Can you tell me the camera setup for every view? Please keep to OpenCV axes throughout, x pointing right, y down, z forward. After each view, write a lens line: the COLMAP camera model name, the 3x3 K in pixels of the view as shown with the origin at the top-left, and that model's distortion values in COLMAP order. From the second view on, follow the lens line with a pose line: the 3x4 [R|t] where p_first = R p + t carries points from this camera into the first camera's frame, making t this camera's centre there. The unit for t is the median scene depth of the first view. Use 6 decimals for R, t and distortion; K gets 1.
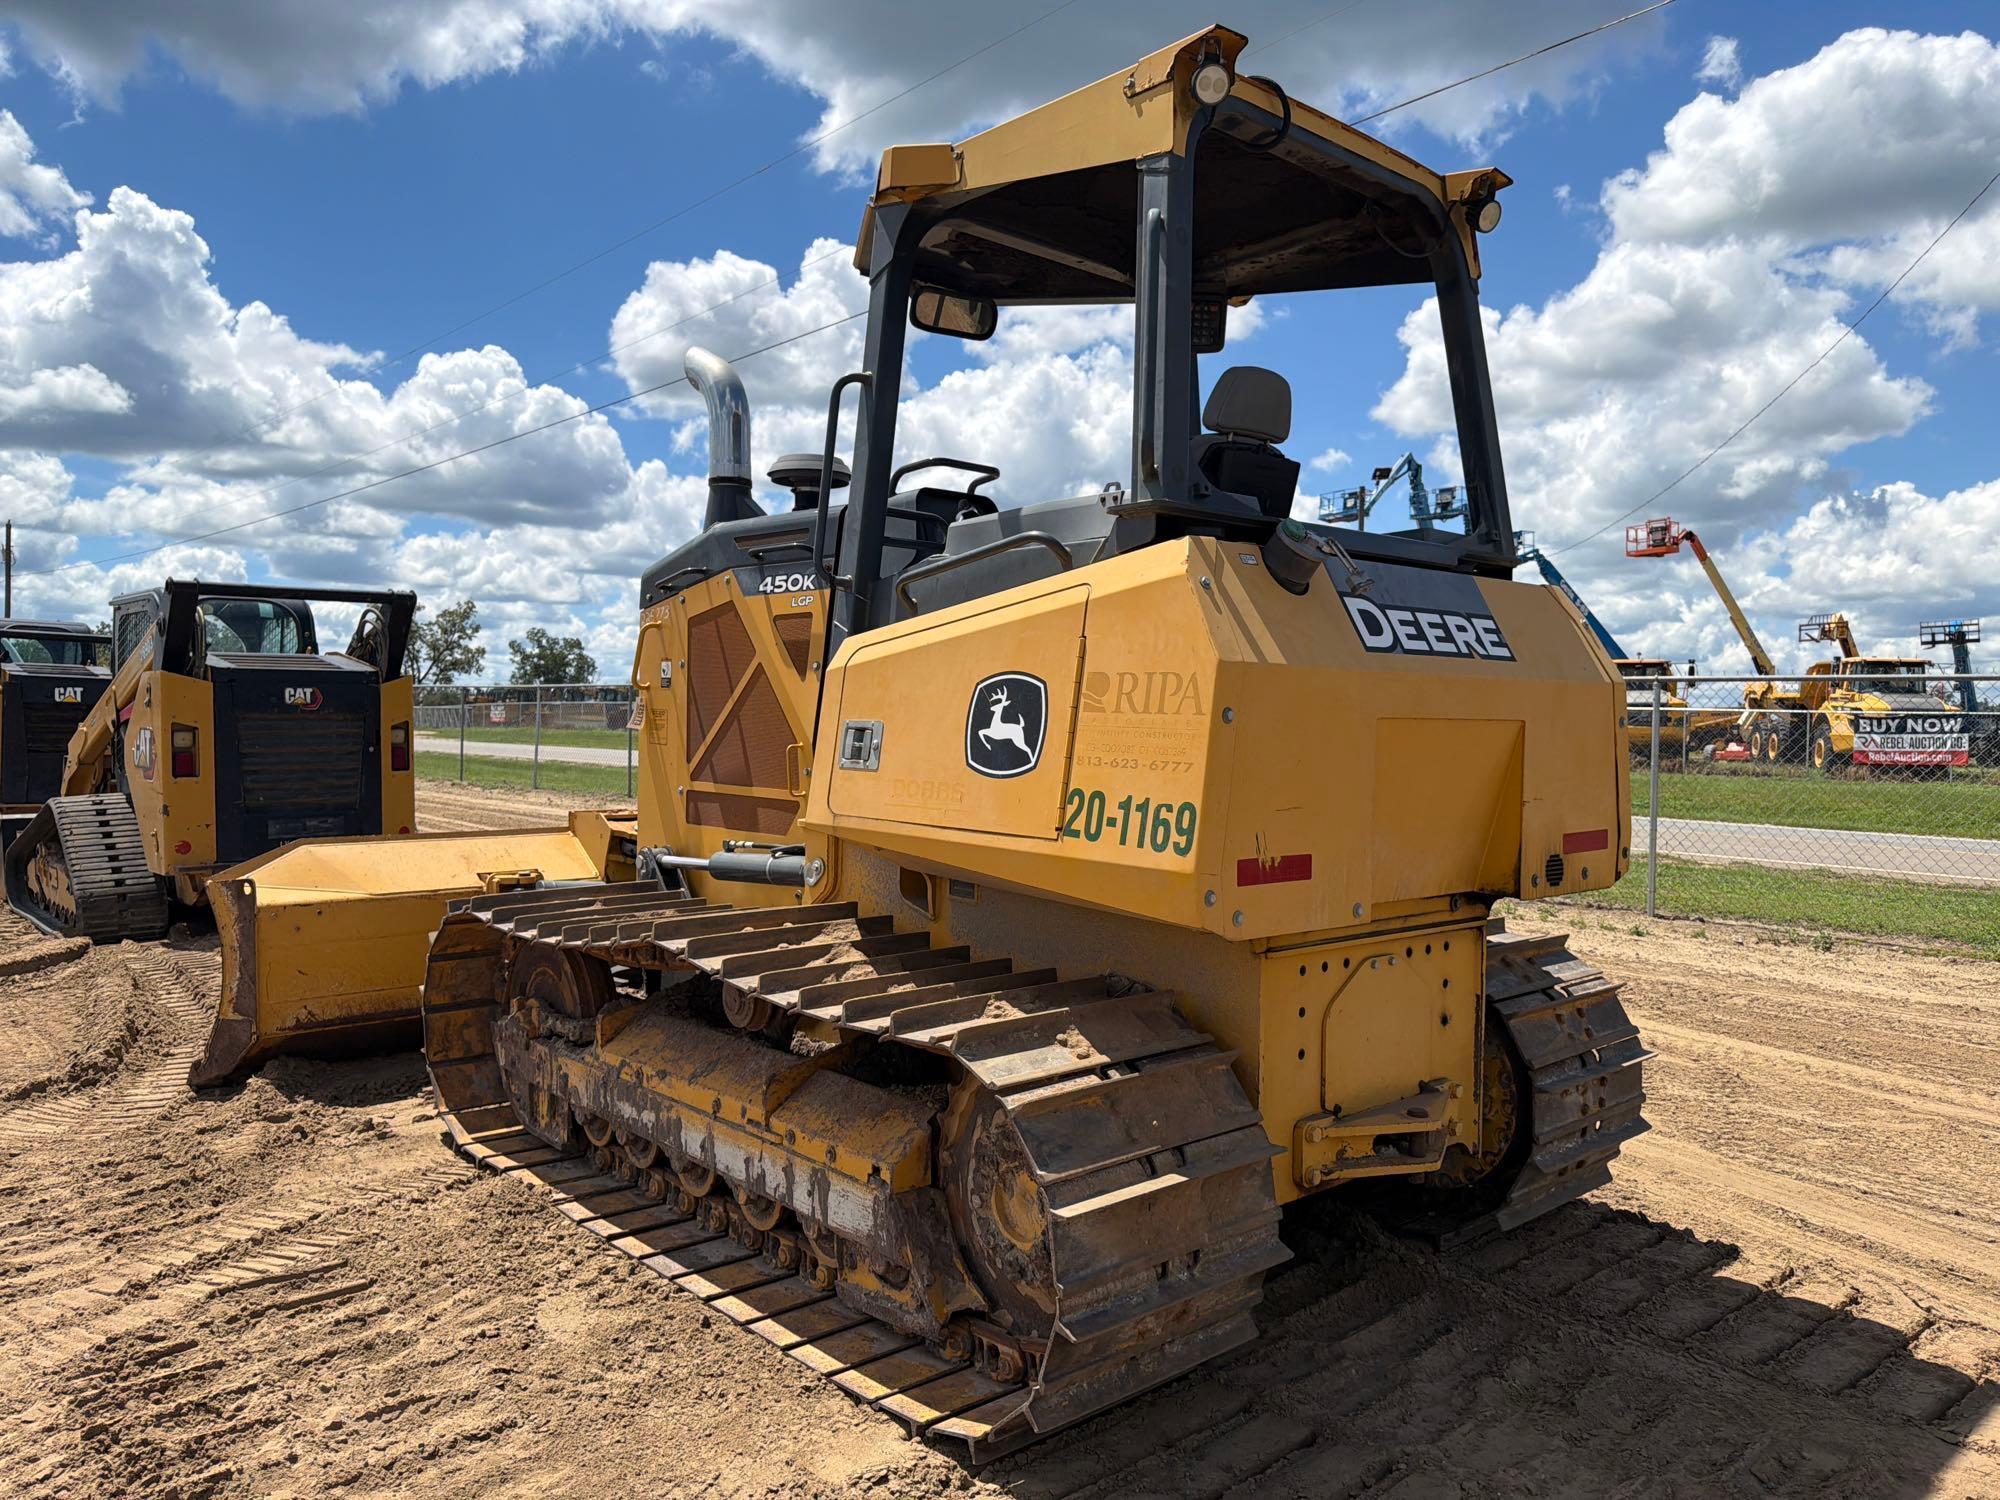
lens RADIAL K [[1405.1, 0, 1003.1], [0, 1405.1, 752.2], [0, 0, 1]] dist [0.129571, -0.195968]
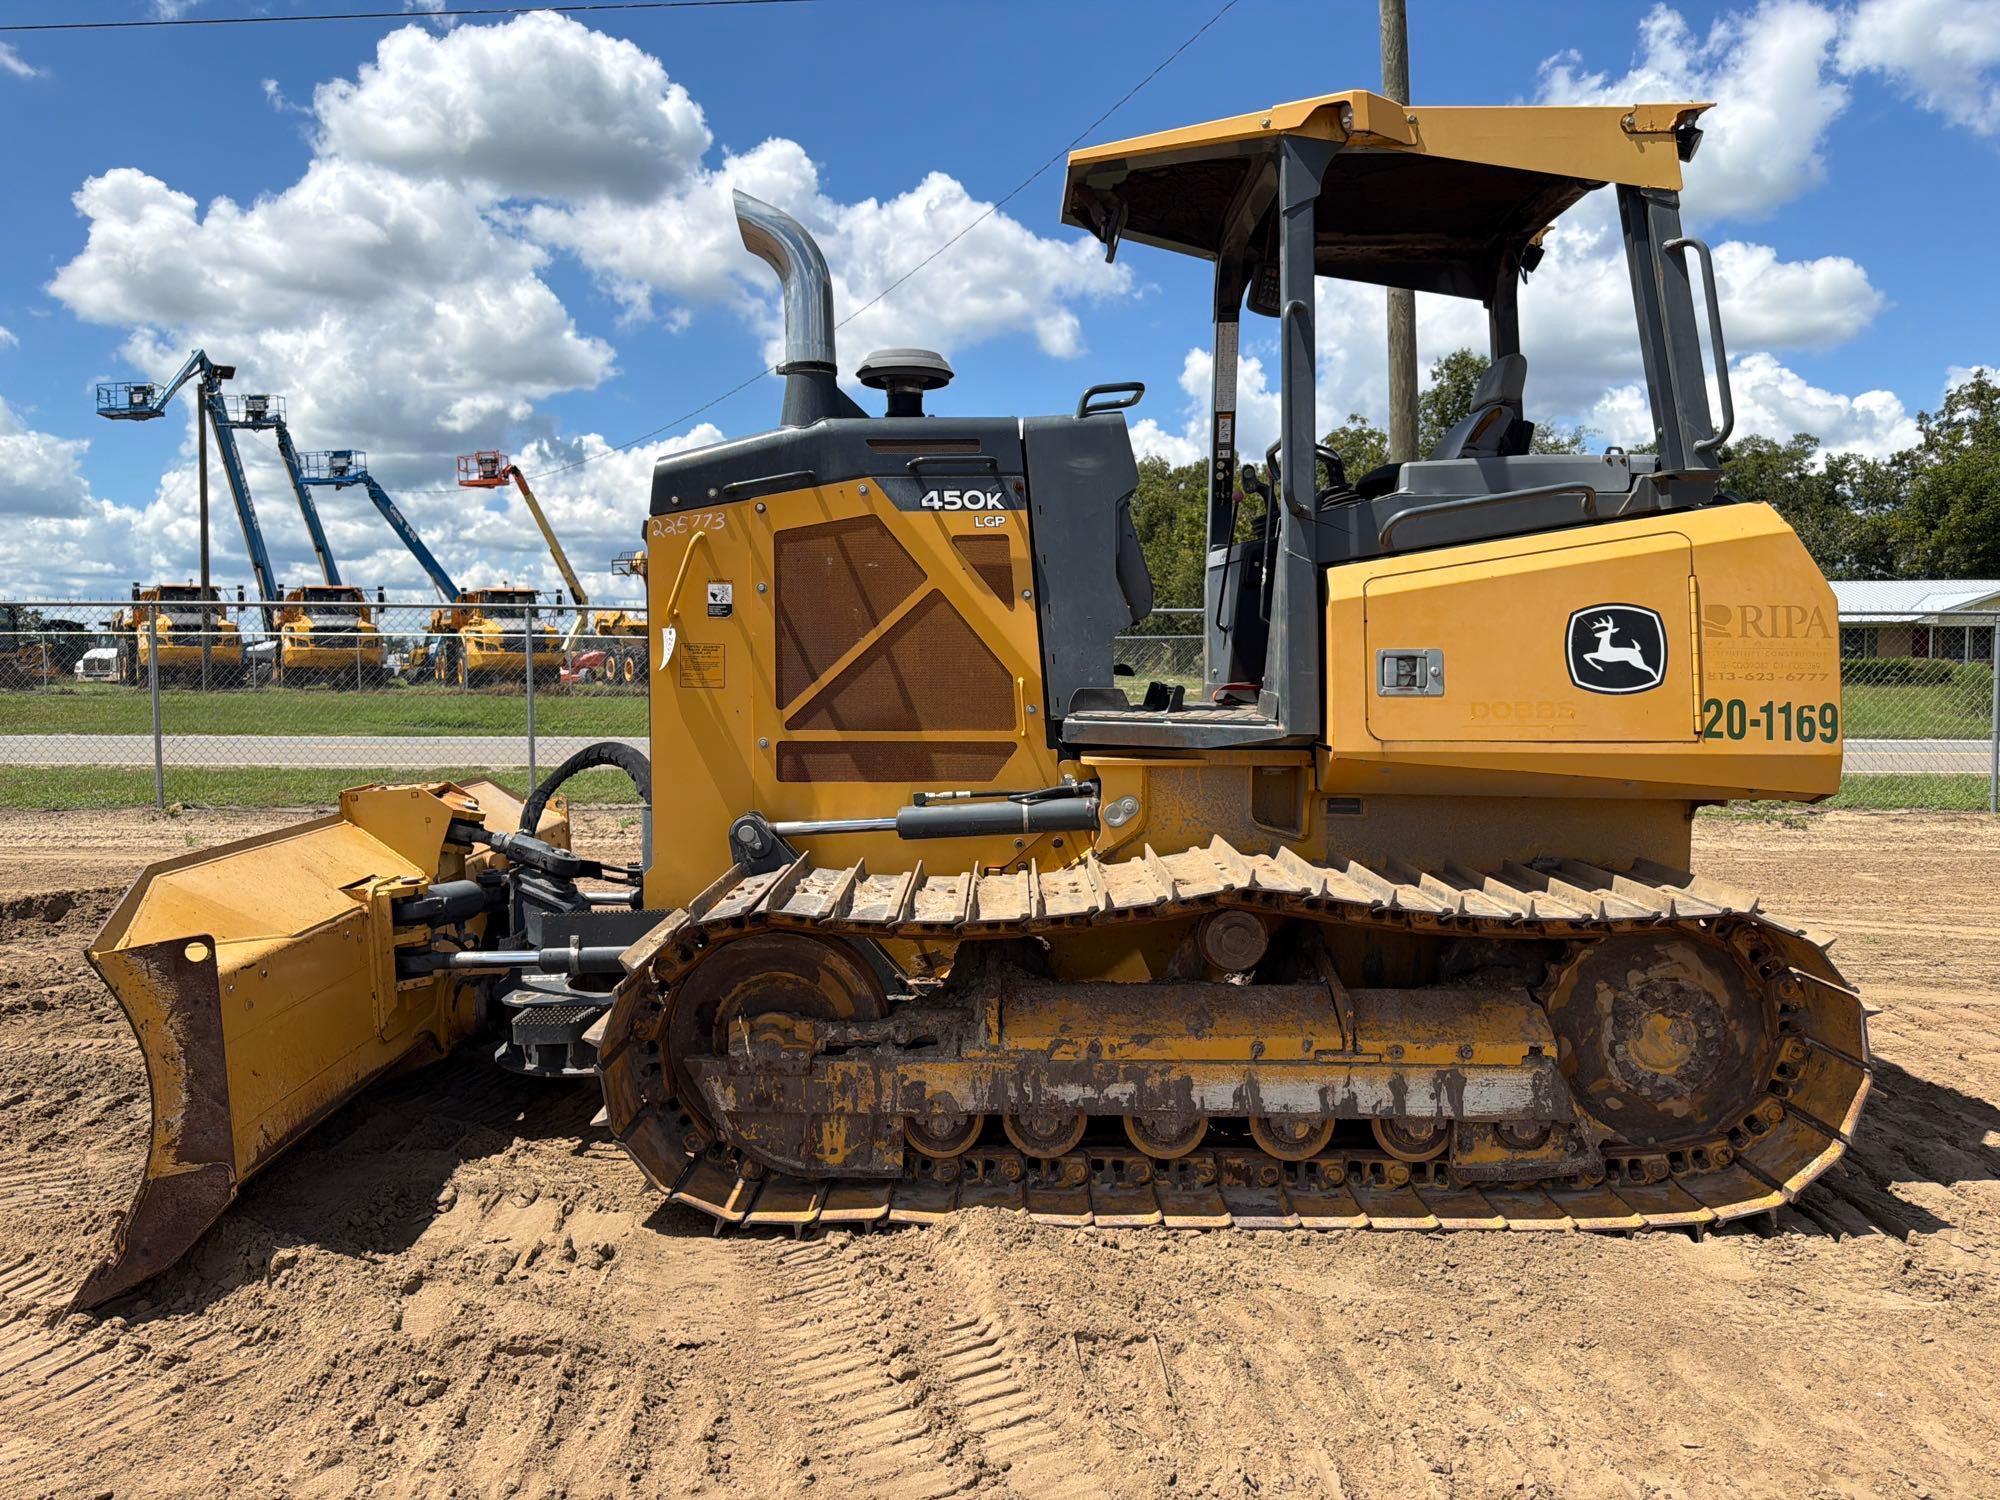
lens RADIAL K [[1405.1, 0, 1003.1], [0, 1405.1, 752.2], [0, 0, 1]] dist [0.129571, -0.195968]
pose [[0.666420, -0.069173, 0.742361, -0.757797], [0.031352, 0.997406, 0.064793, -0.016633], [-0.744917, -0.019905, 0.666860, 0.360628]]
